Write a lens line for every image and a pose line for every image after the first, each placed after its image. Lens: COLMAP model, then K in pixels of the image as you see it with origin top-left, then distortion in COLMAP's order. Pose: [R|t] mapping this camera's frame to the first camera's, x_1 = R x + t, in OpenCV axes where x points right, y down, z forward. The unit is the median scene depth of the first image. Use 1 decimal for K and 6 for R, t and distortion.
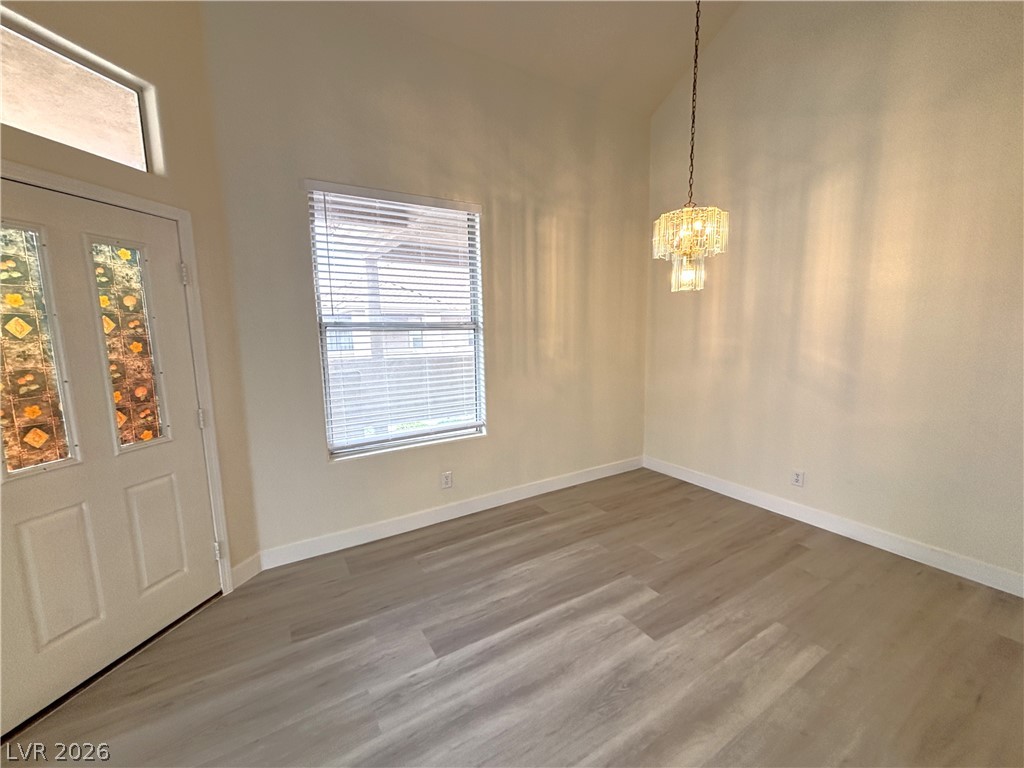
lens RADIAL K [[410.7, 0, 513.1], [0, 410.7, 385.5], [0, 0, 1]] dist [0.000573, 0.000710]
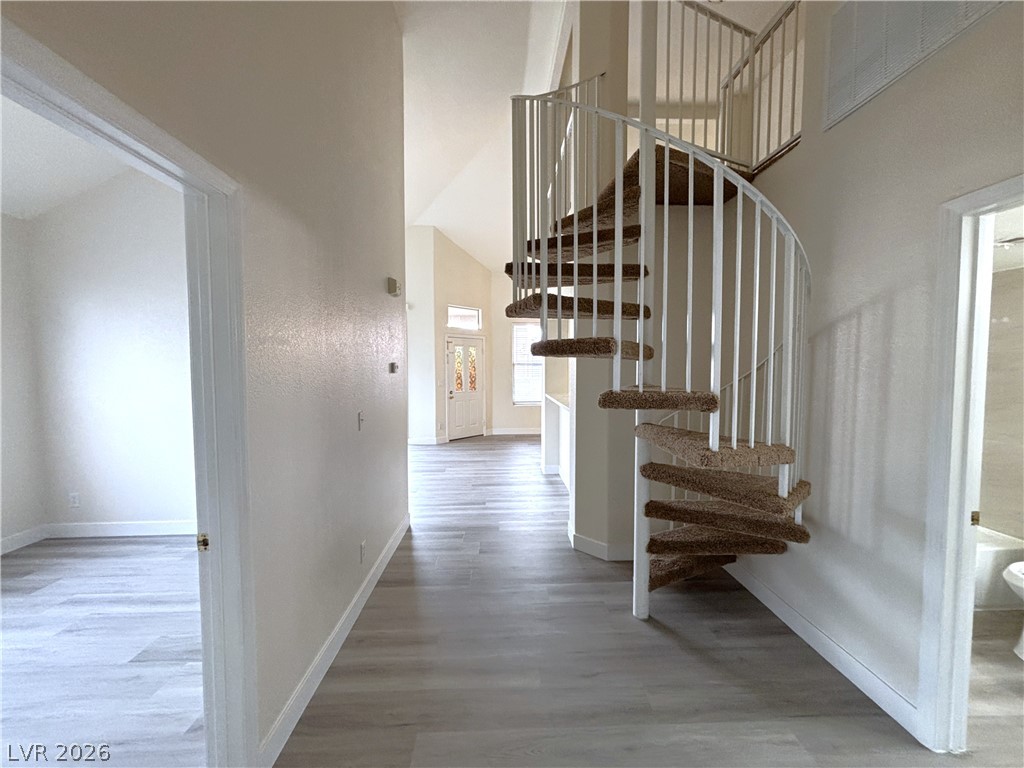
lens RADIAL K [[409.7, 0, 513.2], [0, 409.7, 384.4], [0, 0, 1]] dist [0.002451, -0.000562]
pose [[0.869273, 0.034329, -0.493140, 1.195162], [-0.075944, 0.995017, -0.064603, 0.237352], [0.488465, 0.093608, 0.867548, -1.902450]]
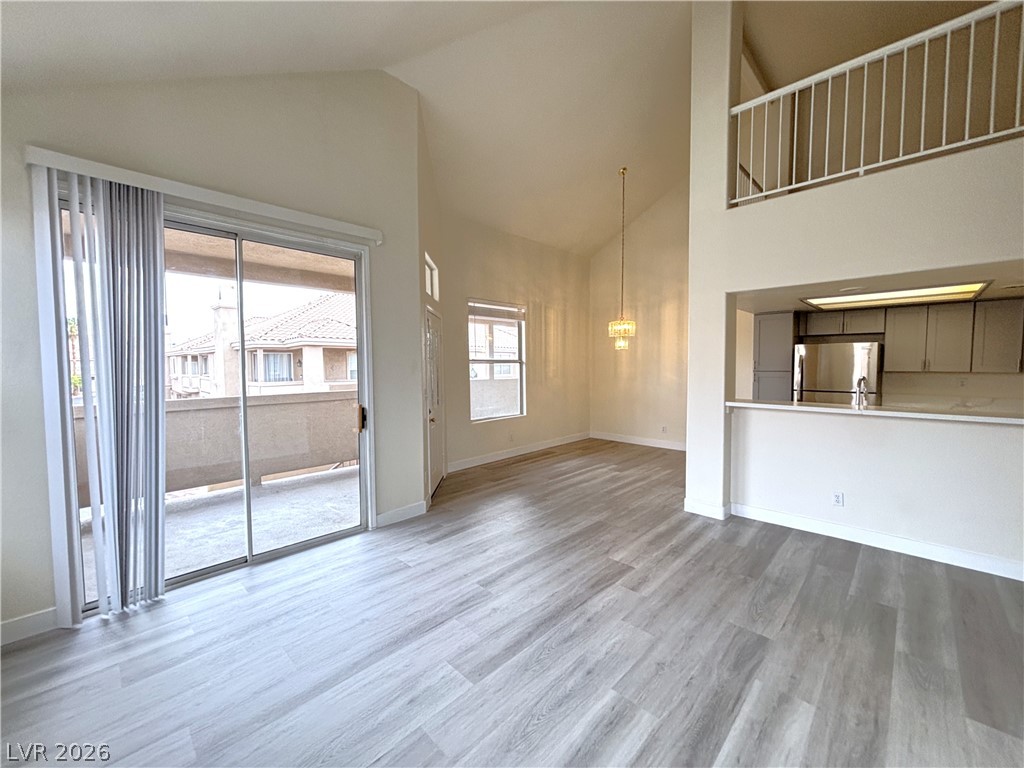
lens RADIAL K [[410.7, 0, 513.1], [0, 410.7, 385.5], [0, 0, 1]] dist [0.000573, 0.000710]
pose [[0.968756, -0.006510, 0.247932, -0.800573], [0.027099, 0.996449, -0.079723, 0.170840], [-0.246532, 0.083950, 0.965492, -1.192739]]
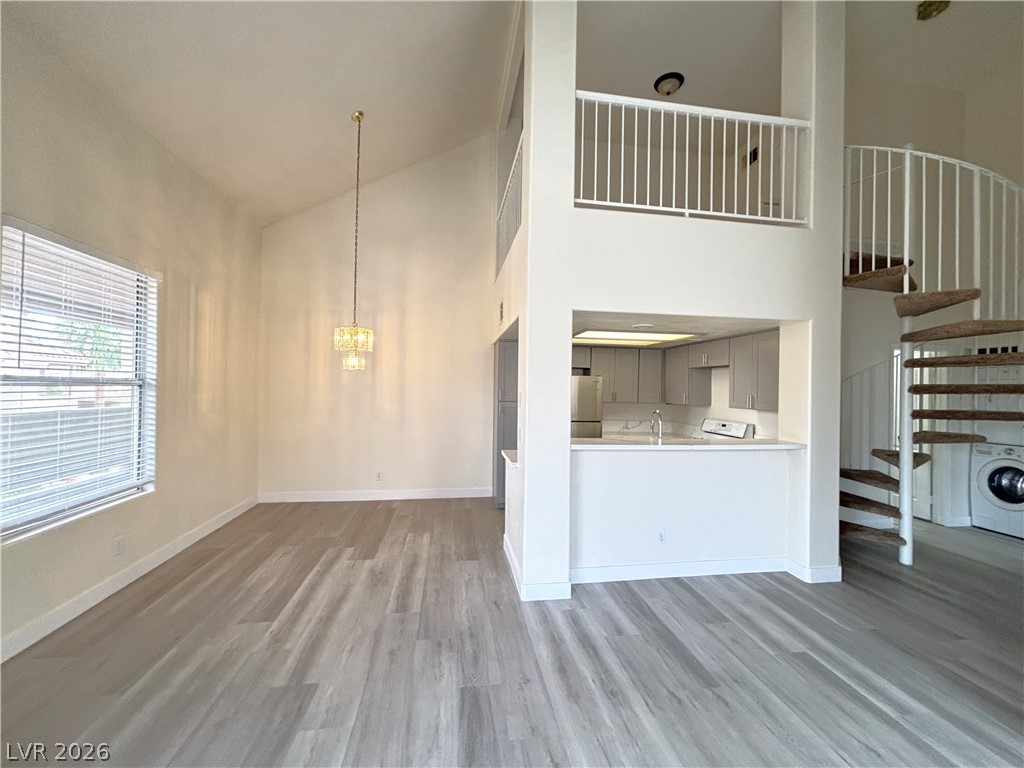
lens RADIAL K [[414.6, 0, 512.0], [0, 414.6, 384.0], [0, 0, 1]] dist [0.000515, 0.000946]
pose [[0.386308, 0.028130, 0.921941, -0.854400], [0.100741, 0.992269, -0.072488, 0.030185], [-0.916852, 0.120880, 0.380487, -0.276339]]
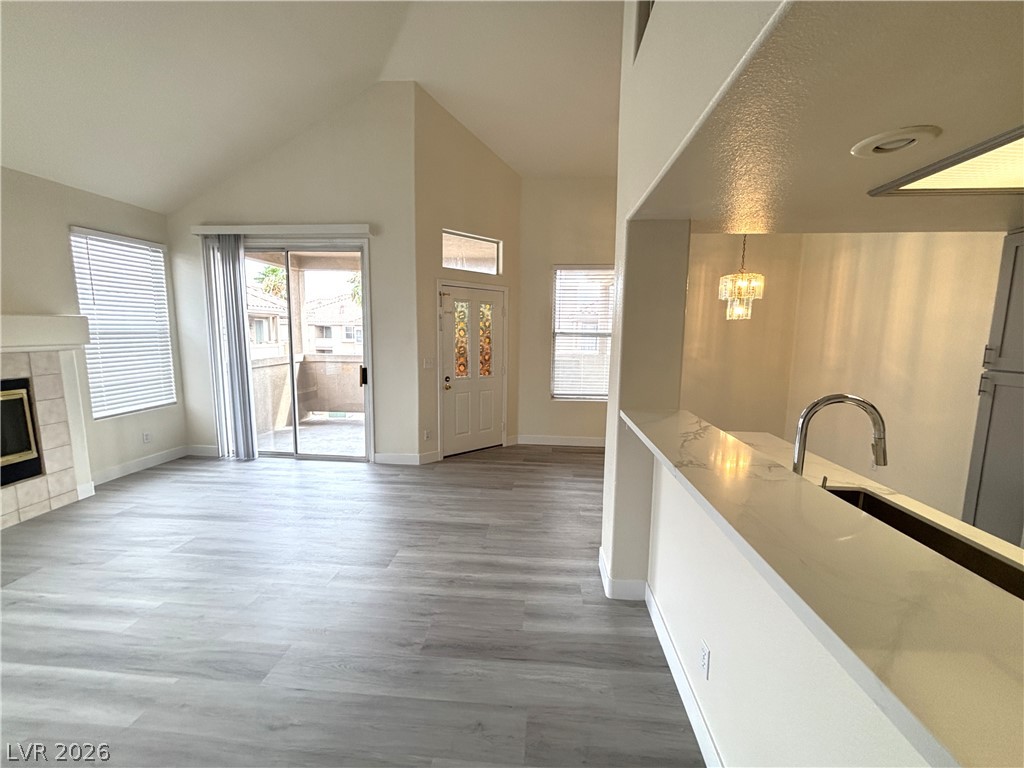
lens RADIAL K [[410.7, 0, 513.1], [0, 410.7, 385.5], [0, 0, 1]] dist [0.000573, 0.000710]
pose [[0.806392, 0.101230, -0.582653, 0.607923], [-0.105794, 0.994041, 0.026286, 0.082978], [0.581841, 0.040444, 0.812296, -0.799681]]
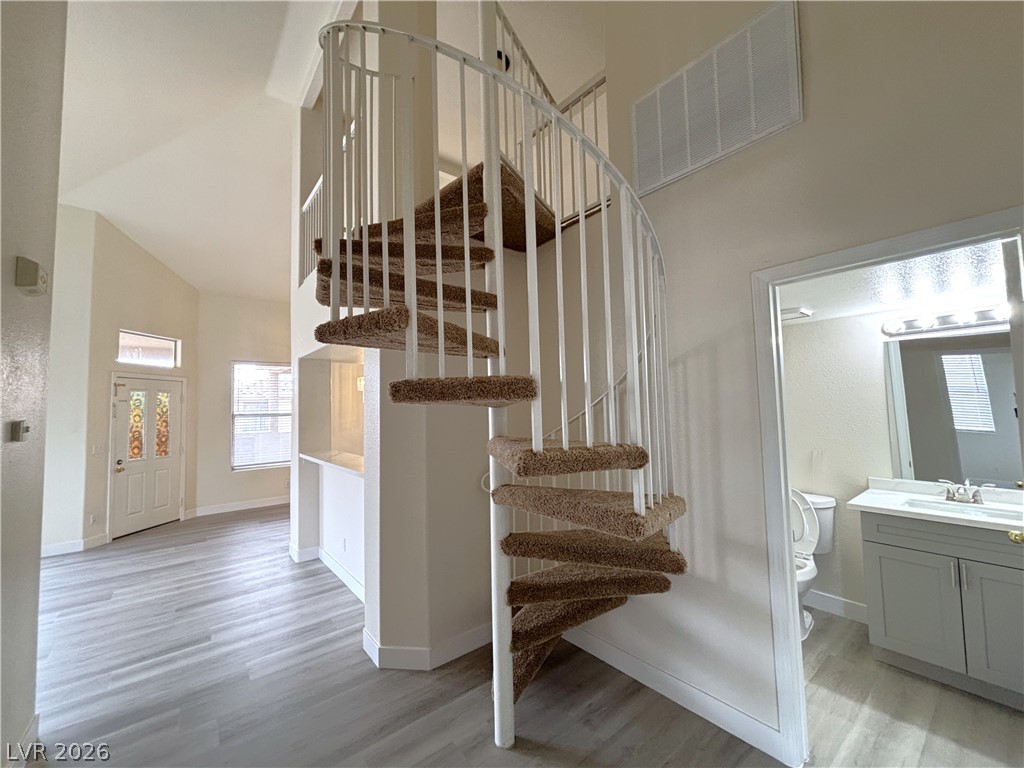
lens RADIAL K [[414.6, 0, 512.0], [0, 414.6, 384.0], [0, 0, 1]] dist [0.000515, 0.000946]
pose [[0.992707, -0.005269, 0.120439, 0.932782], [0.028767, 0.980538, -0.194211, 0.209389], [-0.117072, 0.196259, 0.973538, -1.724890]]
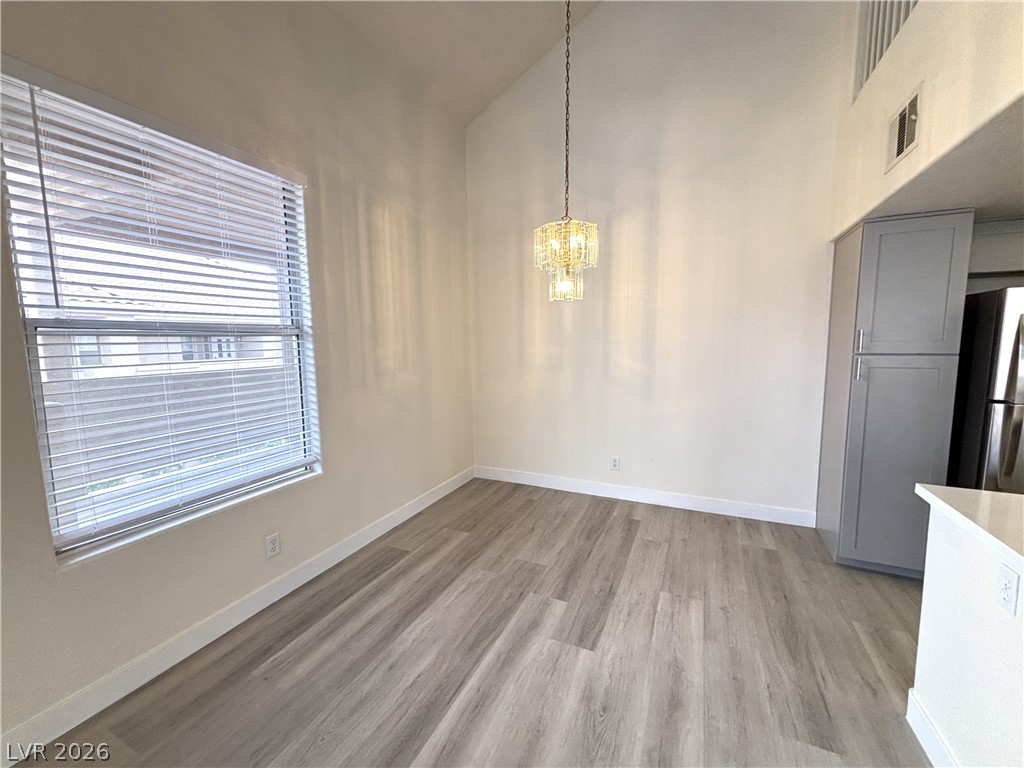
lens RADIAL K [[414.6, 0, 512.0], [0, 414.6, 384.0], [0, 0, 1]] dist [0.000515, 0.000946]
pose [[0.827716, -0.053003, 0.558638, -0.251434], [0.070172, 0.997491, -0.009331, -0.016484], [-0.556742, 0.046924, 0.829359, 0.190044]]
